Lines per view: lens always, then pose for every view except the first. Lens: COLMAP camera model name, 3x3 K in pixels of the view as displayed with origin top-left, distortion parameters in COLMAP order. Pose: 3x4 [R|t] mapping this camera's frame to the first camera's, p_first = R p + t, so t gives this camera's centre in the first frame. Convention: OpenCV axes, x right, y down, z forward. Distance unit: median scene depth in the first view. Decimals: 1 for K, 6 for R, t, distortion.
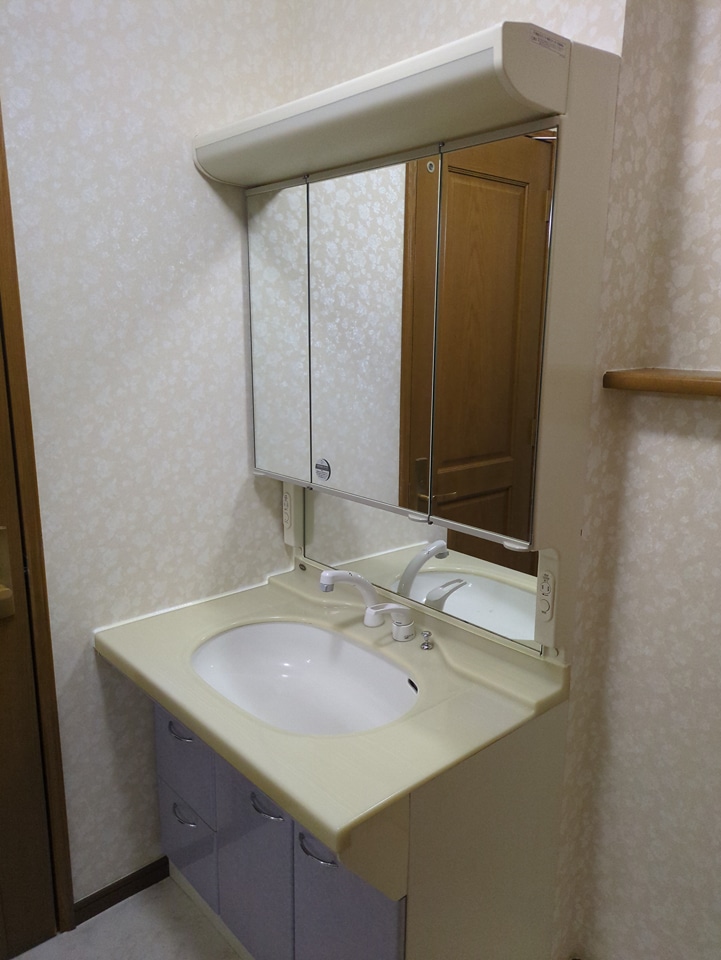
lens RADIAL K [[728.0, 0, 360.5], [0, 728.0, 480.0], [0, 0, 1]] dist [0.051153, -0.042669]
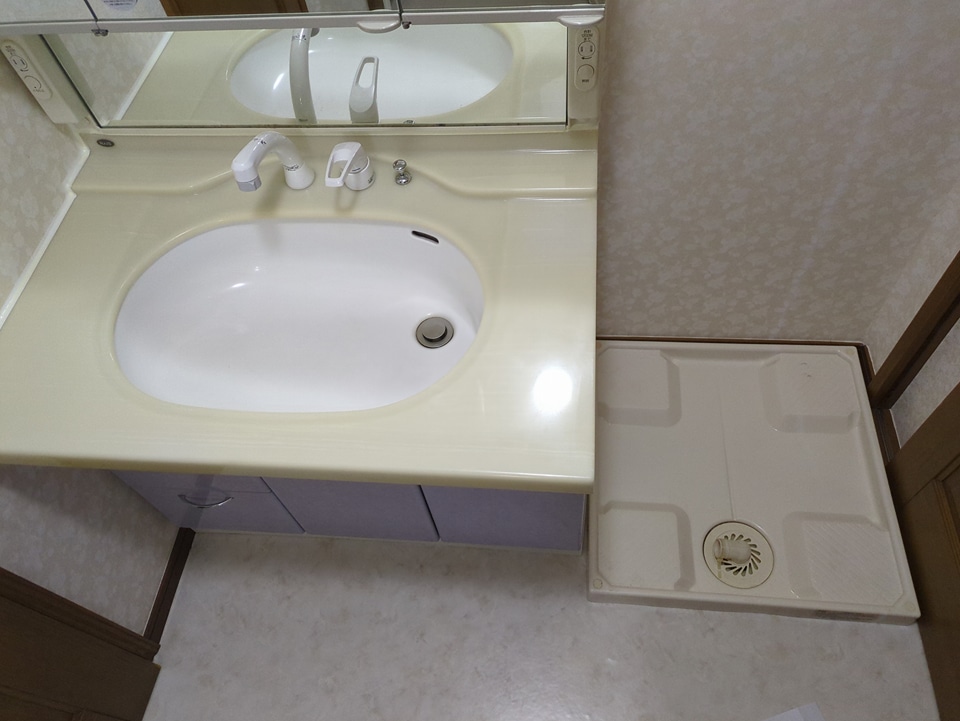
lens RADIAL K [[728.0, 0, 480.0], [0, 728.0, 360.5], [0, 0, 1]] dist [0.051153, -0.042669]
pose [[0.725174, -0.611386, 0.316749, -0.184500], [0.244402, 0.658605, 0.711693, -0.146658], [-0.643732, -0.438687, 0.627027, 0.365814]]
